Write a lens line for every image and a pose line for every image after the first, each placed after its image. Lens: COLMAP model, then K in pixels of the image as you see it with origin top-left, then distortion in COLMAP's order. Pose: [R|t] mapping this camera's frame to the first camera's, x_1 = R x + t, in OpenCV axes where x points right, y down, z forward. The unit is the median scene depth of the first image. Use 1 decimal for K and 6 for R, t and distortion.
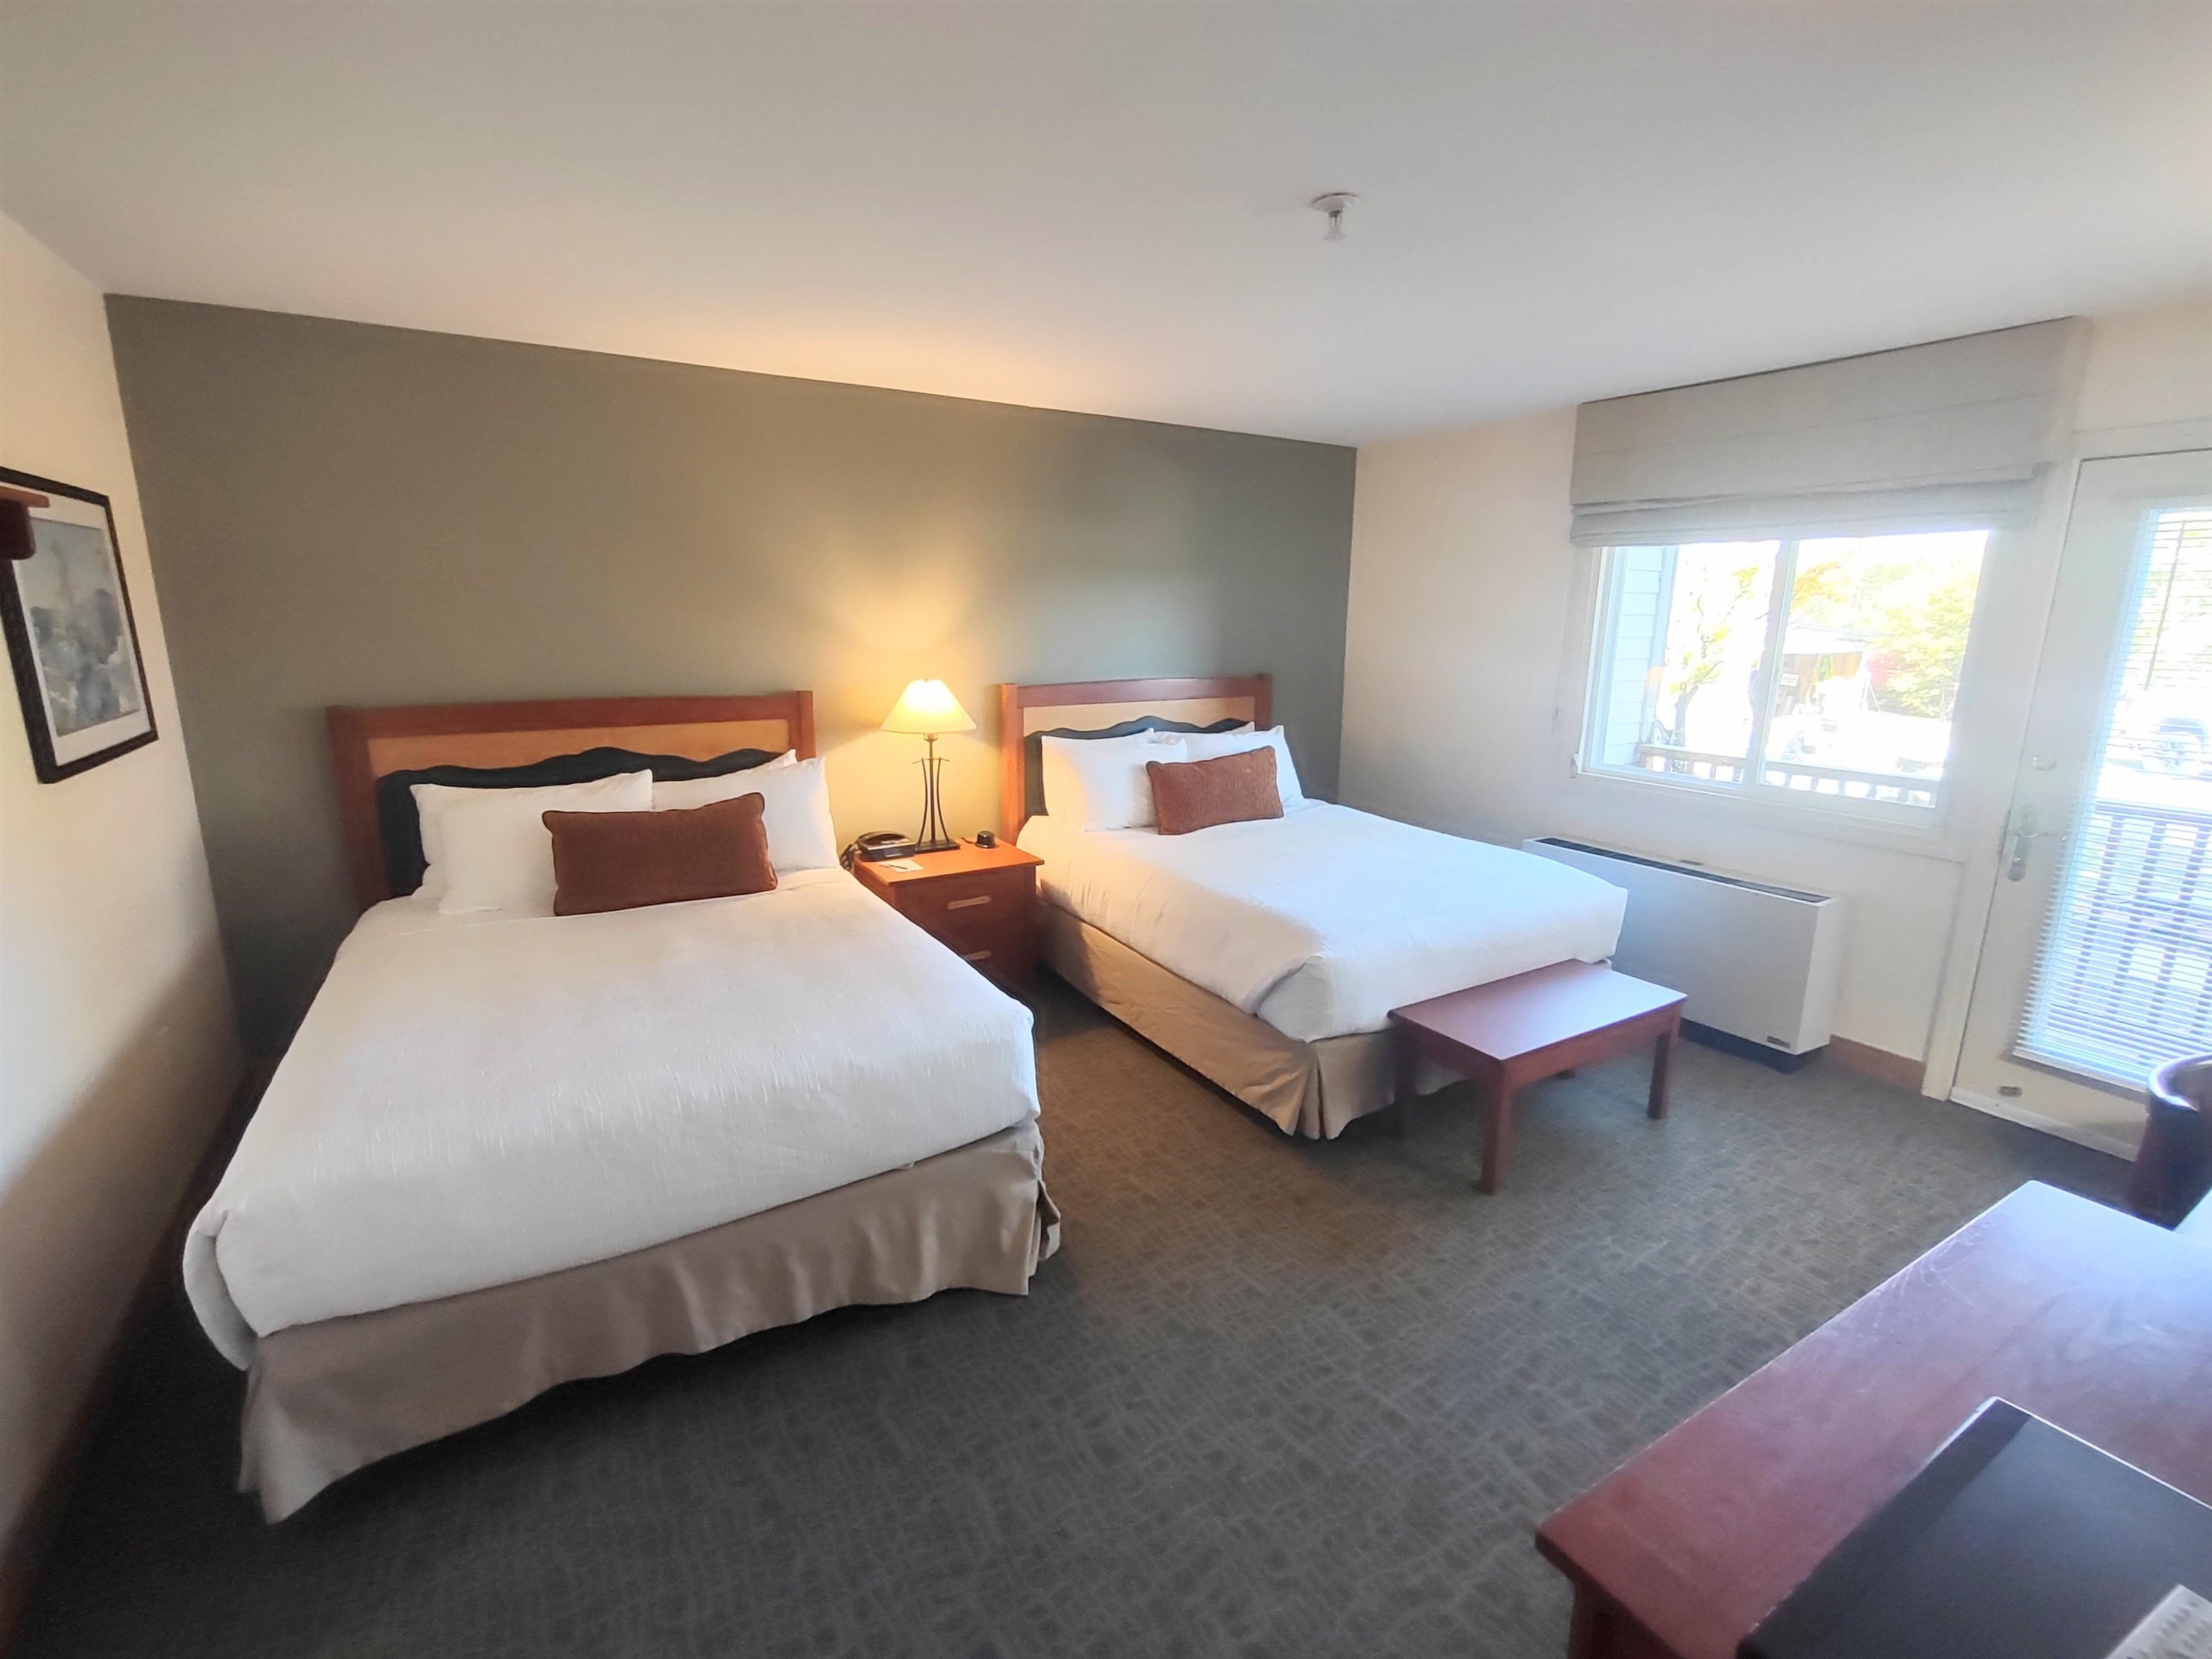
lens RADIAL K [[1022.0, 0, 1120.2], [0, 1022.0, 820.6], [0, 0, 1]] dist [0.012212, 0.001309]
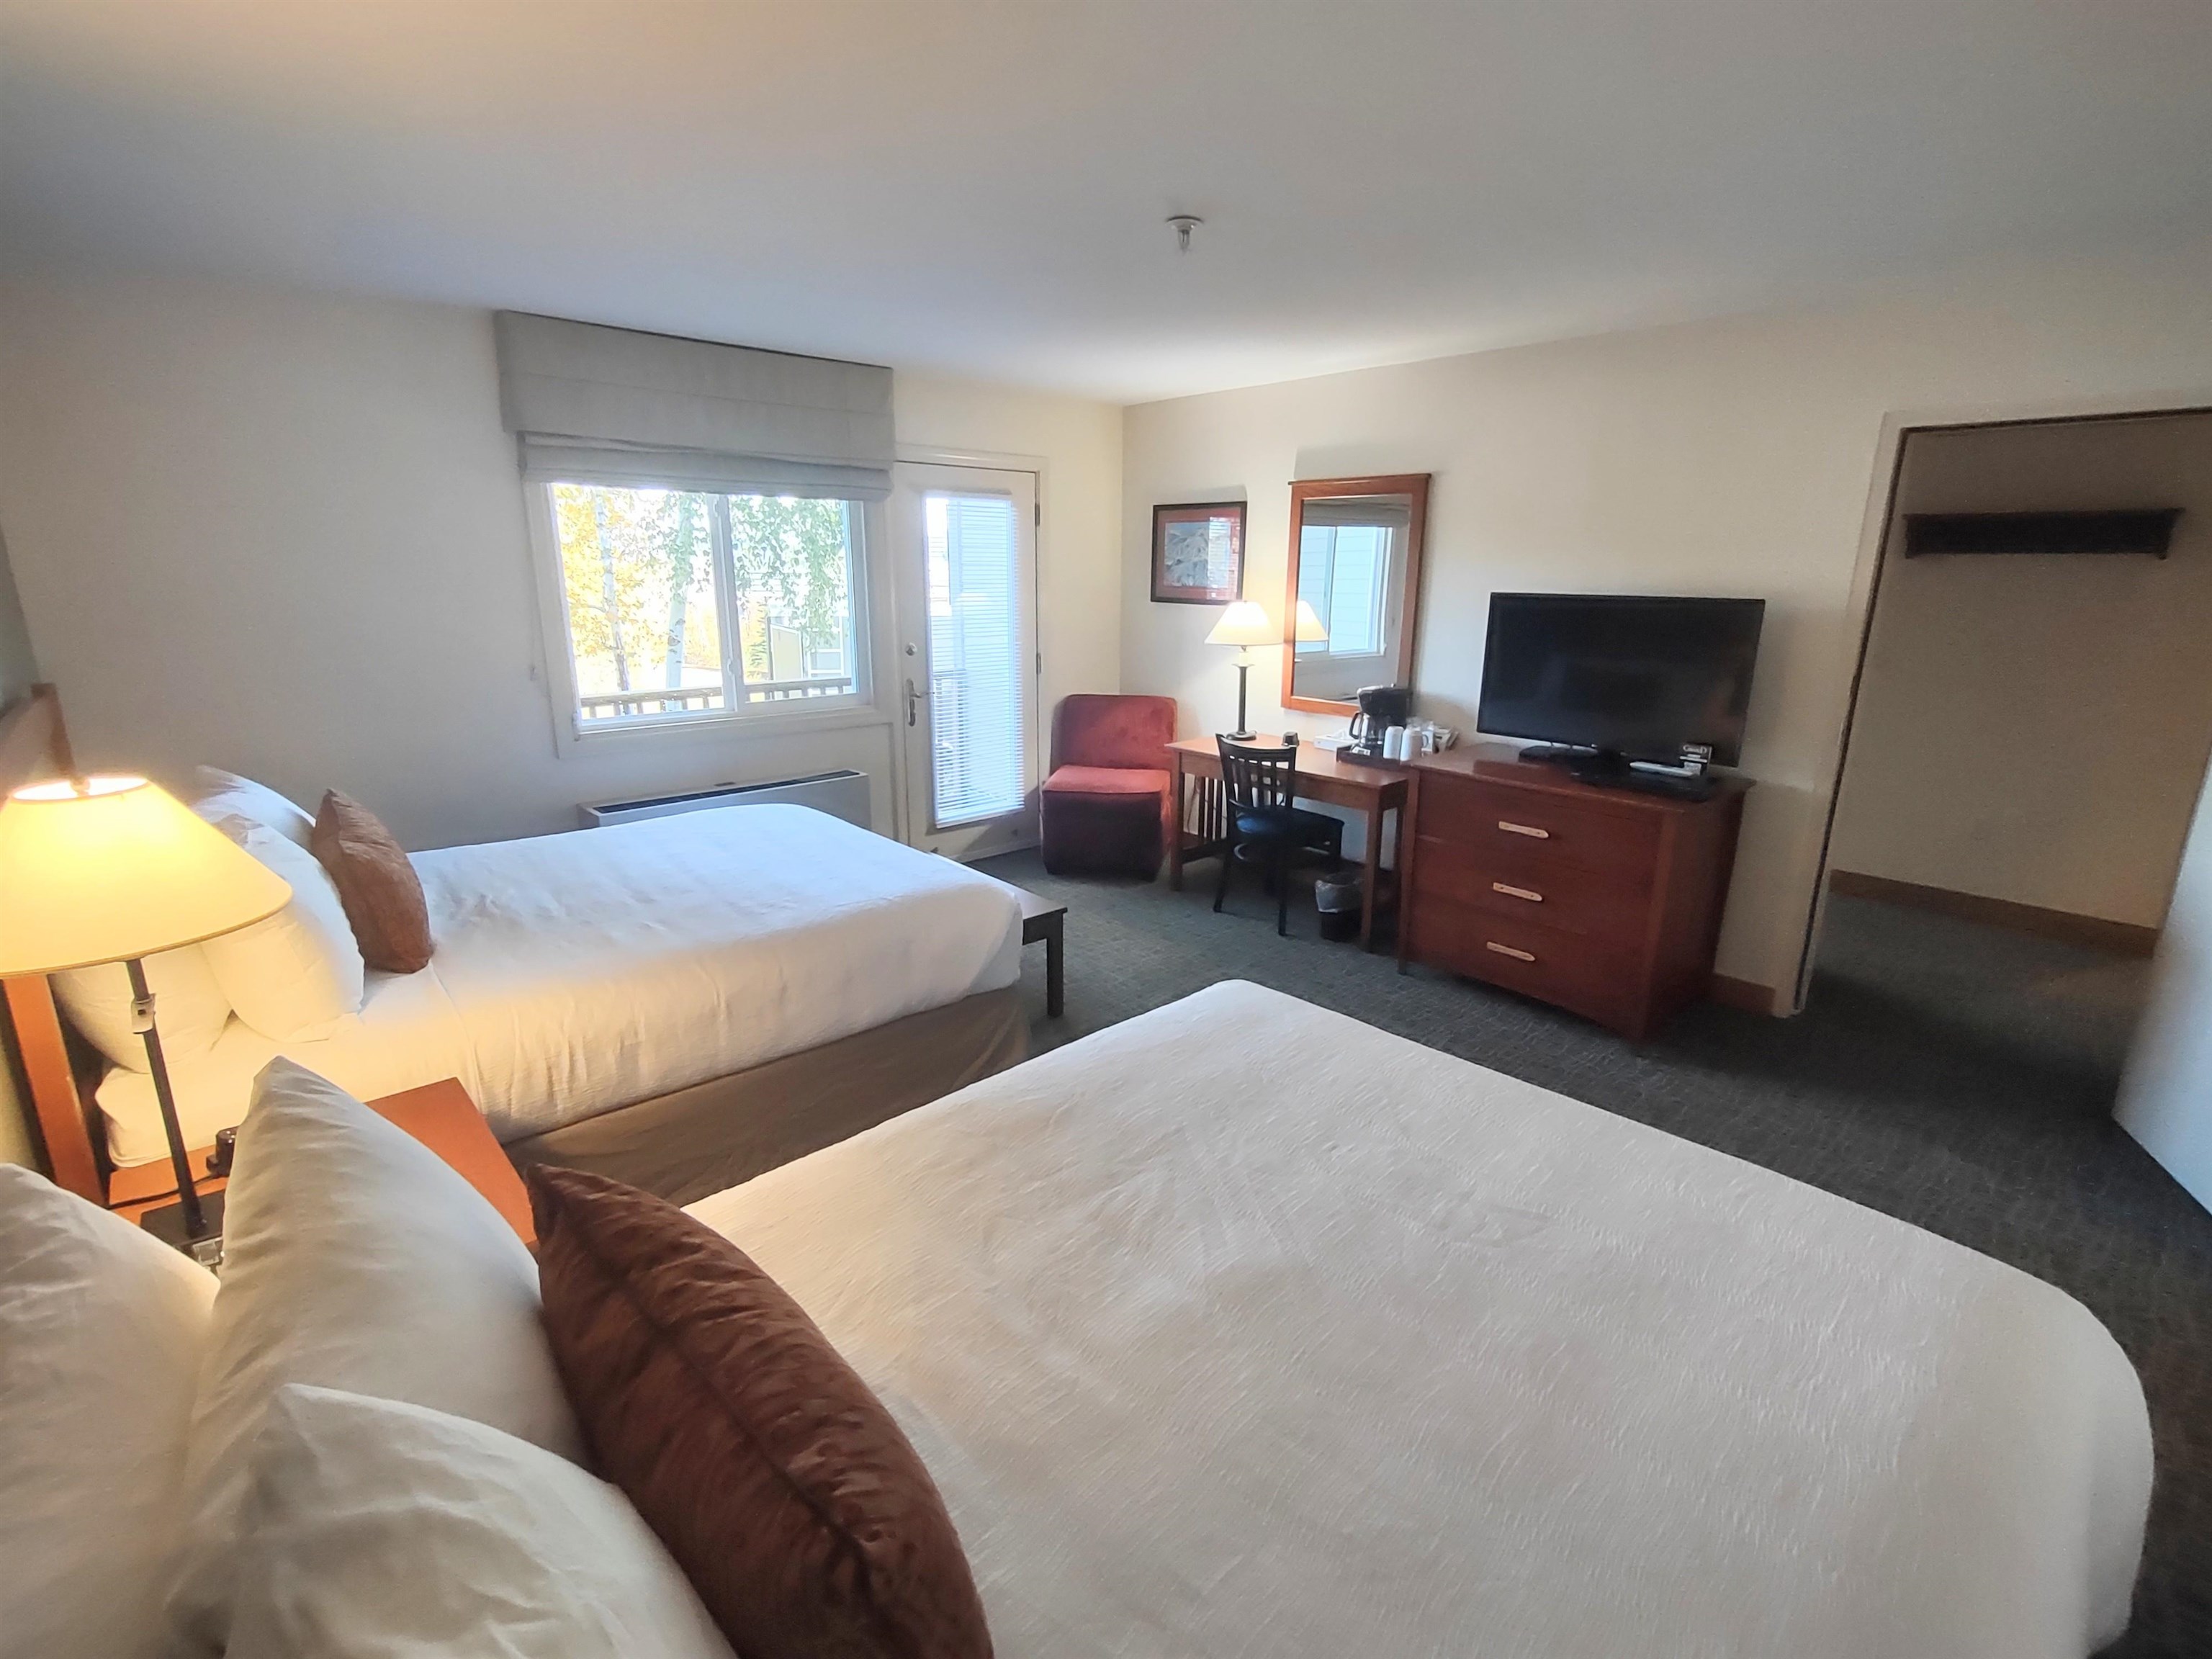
lens RADIAL K [[1022.0, 0, 1120.2], [0, 1022.0, 820.6], [0, 0, 1]] dist [0.012212, 0.001309]
pose [[-0.168211, -0.255066, 0.952180, -0.681166], [0.189520, 0.939555, 0.285164, -0.186886], [-0.967361, 0.228425, -0.109703, 0.846457]]
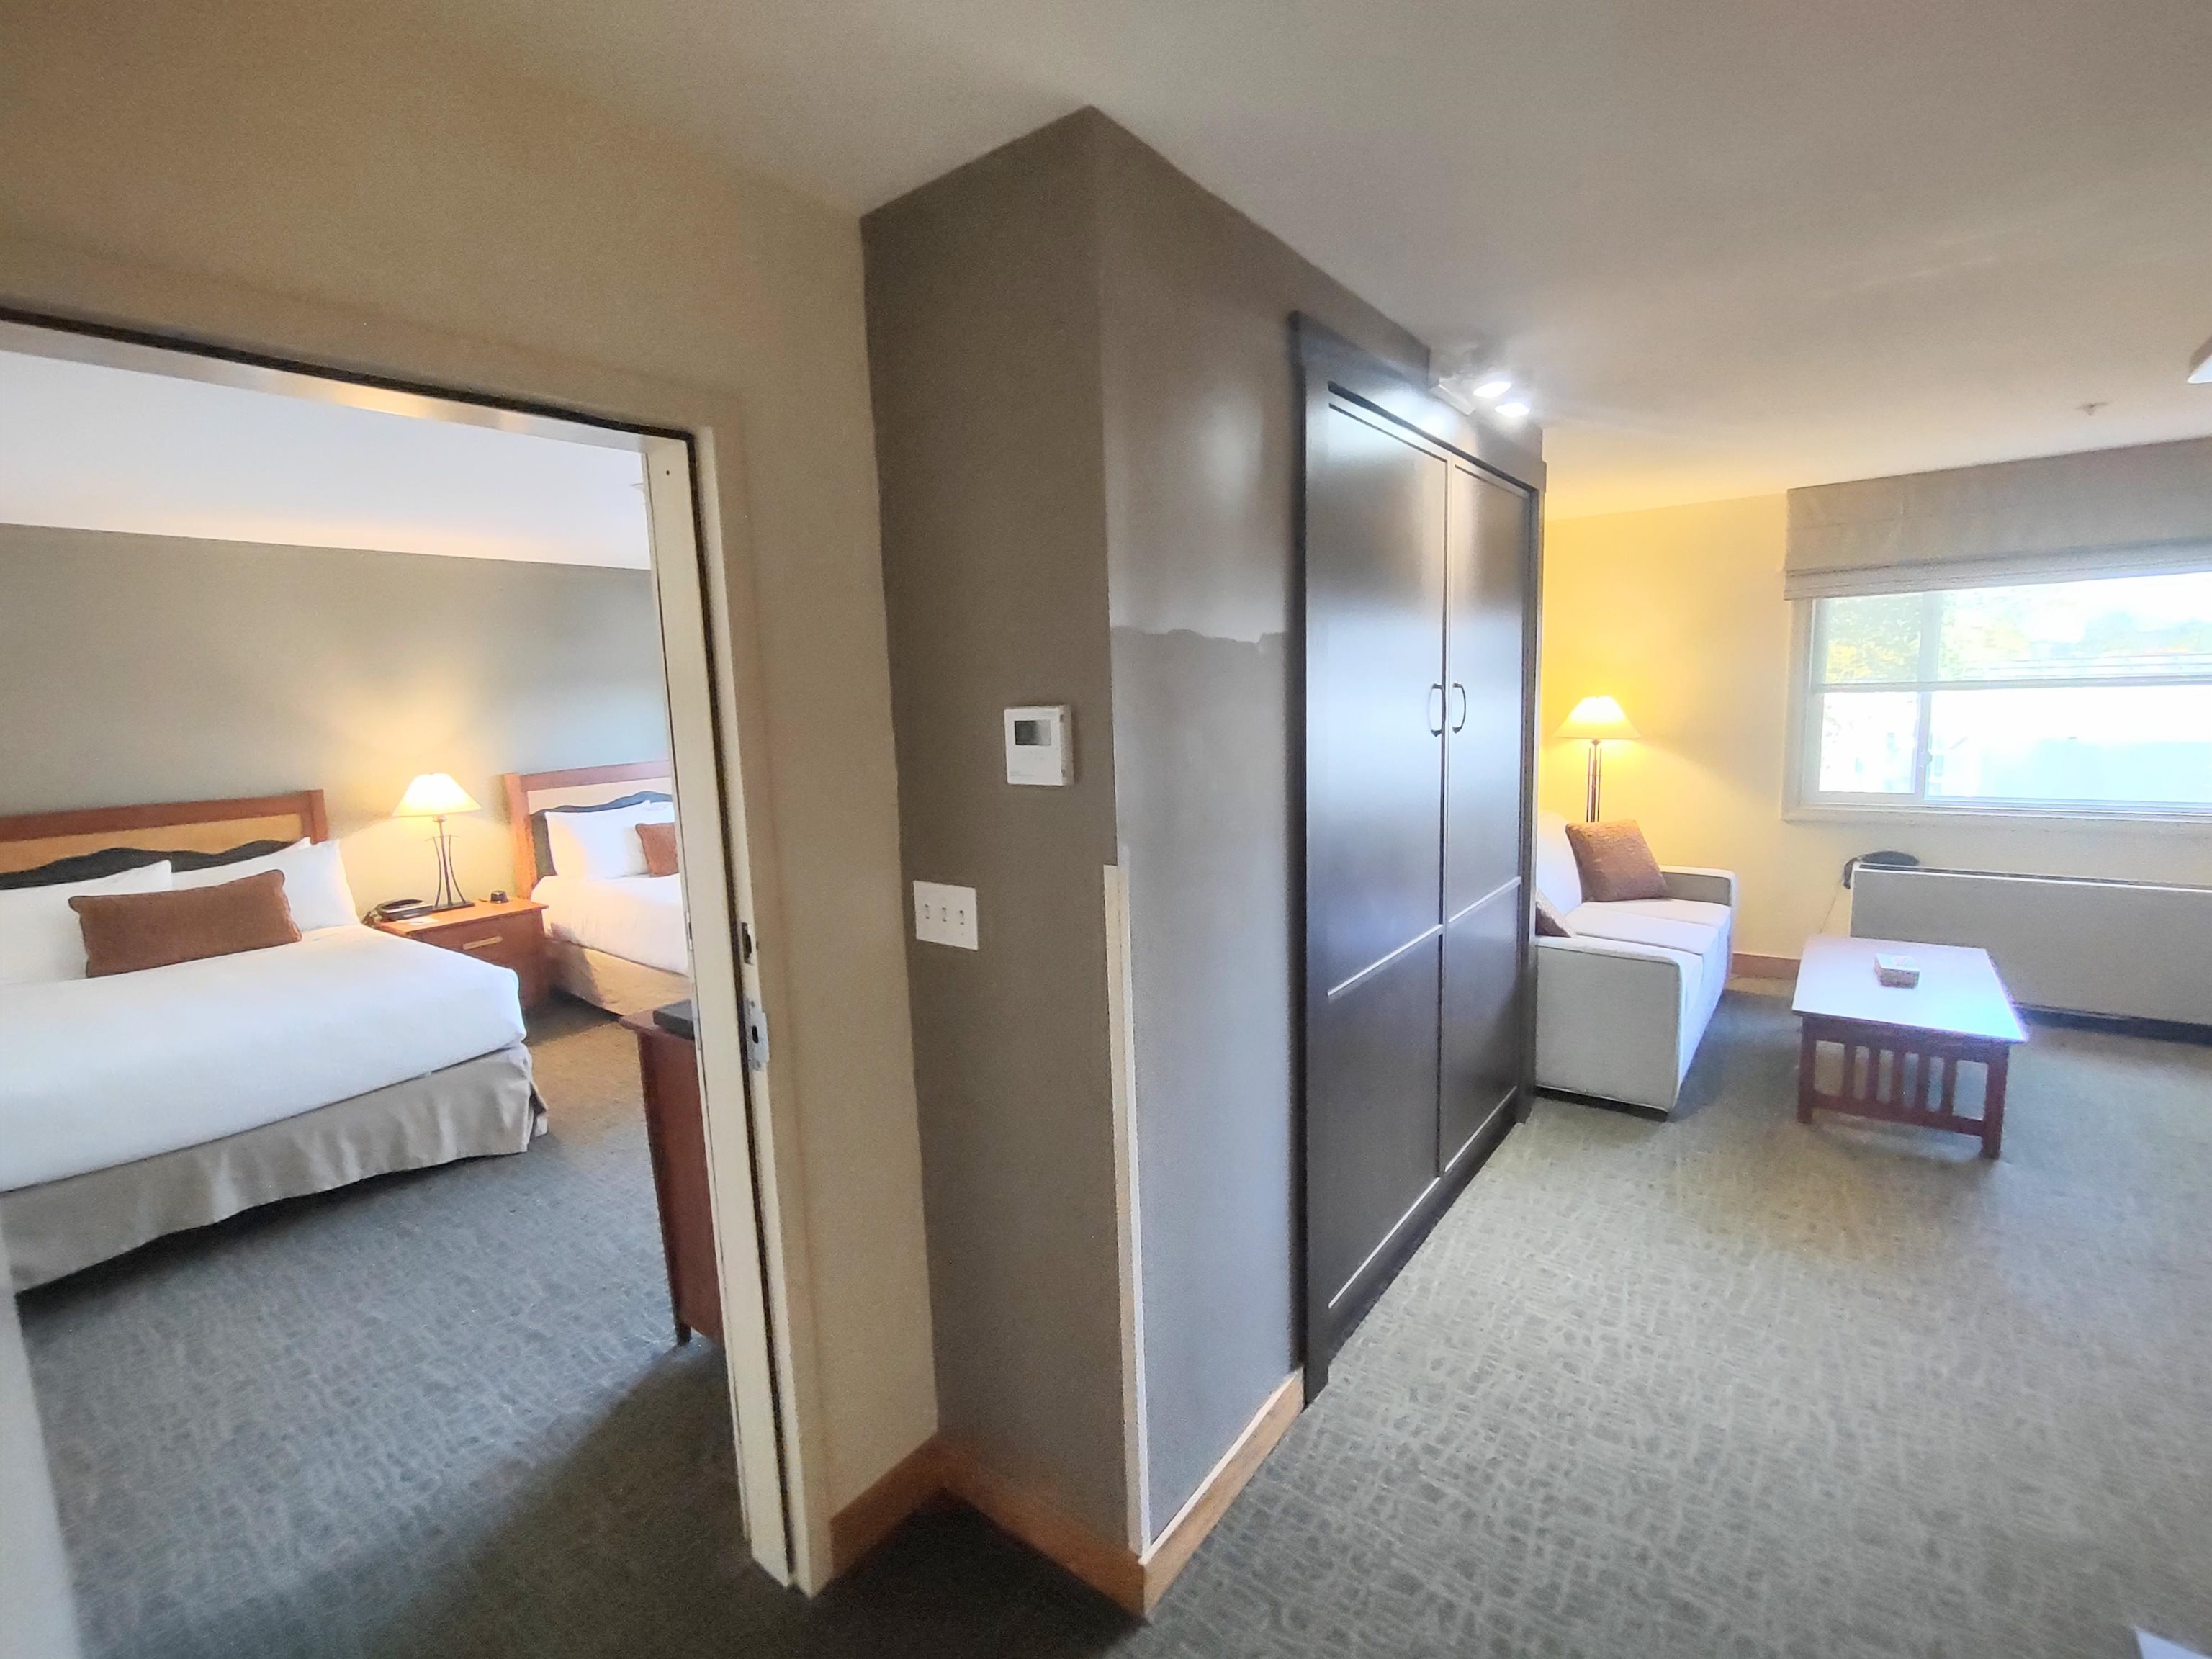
lens RADIAL K [[1022.0, 0, 1120.2], [0, 1022.0, 820.6], [0, 0, 1]] dist [0.012212, 0.001309]
pose [[0.925760, -0.092324, 0.366668, 0.141146], [0.119783, 0.991395, -0.052802, 0.097006], [-0.358638, 0.092803, 0.928852, -0.530126]]
